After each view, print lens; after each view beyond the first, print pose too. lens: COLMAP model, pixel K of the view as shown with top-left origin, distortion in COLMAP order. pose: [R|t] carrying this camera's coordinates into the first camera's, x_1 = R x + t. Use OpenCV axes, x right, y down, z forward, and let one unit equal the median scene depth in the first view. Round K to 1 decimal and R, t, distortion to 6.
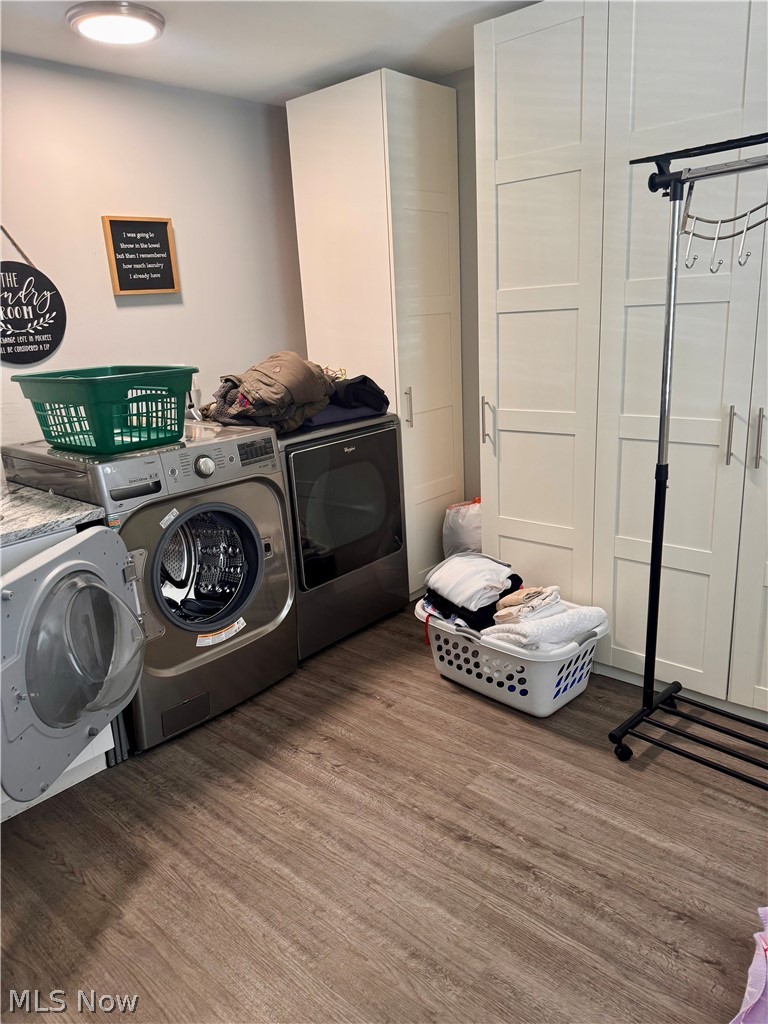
lens RADIAL K [[729.0, 0, 384.0], [0, 729.0, 512.0], [0, 0, 1]] dist [0.062398, -0.077795]
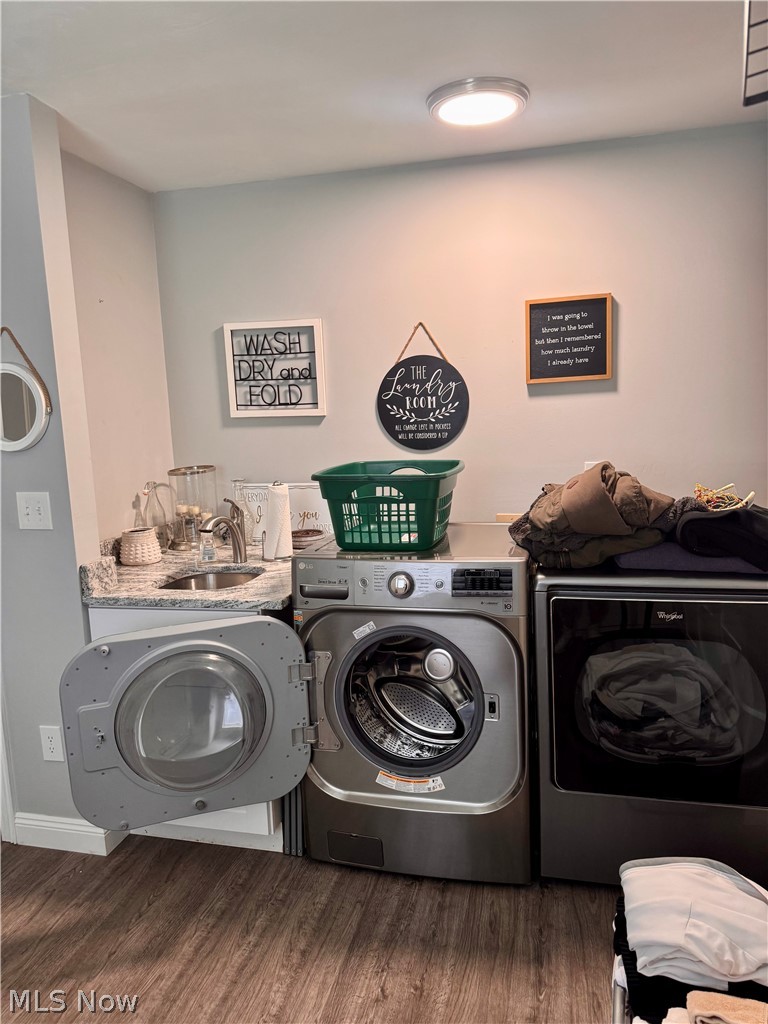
lens RADIAL K [[729.0, 0, 384.0], [0, 729.0, 512.0], [0, 0, 1]] dist [0.062398, -0.077795]
pose [[0.458507, 0.159628, -0.874237, 0.415517], [-0.228512, 0.971836, 0.057602, -0.163586], [0.858809, 0.173363, 0.482070, 0.470100]]
